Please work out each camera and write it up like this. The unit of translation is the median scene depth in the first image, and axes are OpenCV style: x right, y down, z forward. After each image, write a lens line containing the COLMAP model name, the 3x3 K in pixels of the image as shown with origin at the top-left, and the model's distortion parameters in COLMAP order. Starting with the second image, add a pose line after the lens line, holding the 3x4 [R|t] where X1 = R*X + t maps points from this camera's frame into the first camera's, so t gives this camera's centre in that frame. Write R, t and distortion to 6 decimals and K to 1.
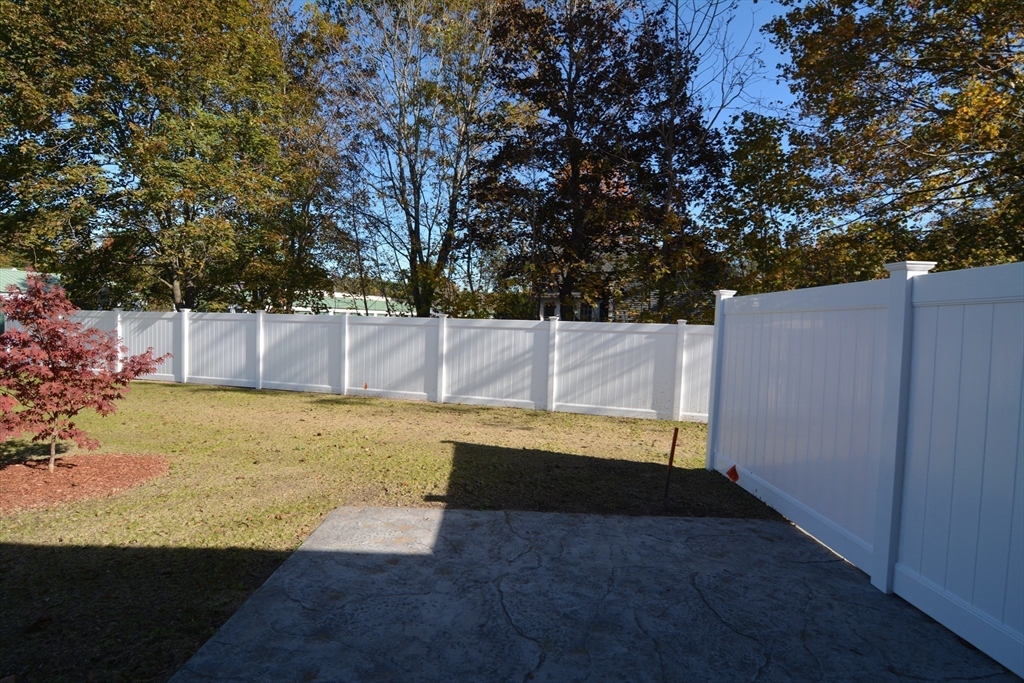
lens RADIAL K [[490.1, 0, 508.5], [0, 490.1, 338.0], [0, 0, 1]] dist [-0.004560, -0.011595]
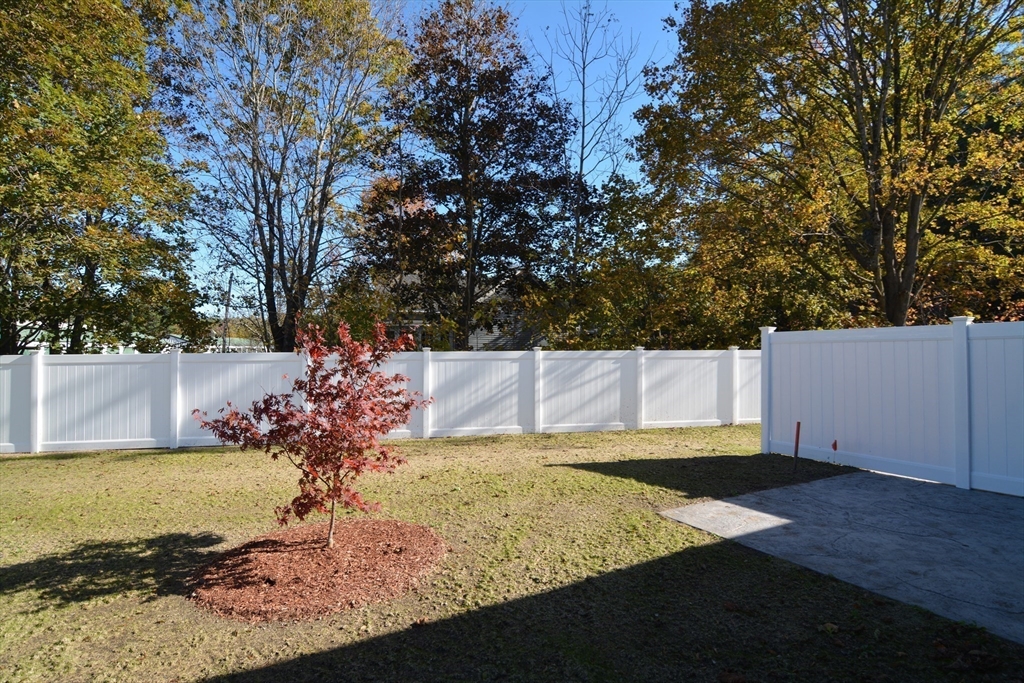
lens RADIAL K [[510.3, 0, 511.7], [0, 510.3, 345.8], [0, 0, 1]] dist [-0.013150, 0.000155]
pose [[0.884650, -0.030394, 0.465264, -0.565386], [0.047701, 0.998537, -0.025468, -0.024216], [-0.463810, 0.044724, 0.884805, 0.017685]]
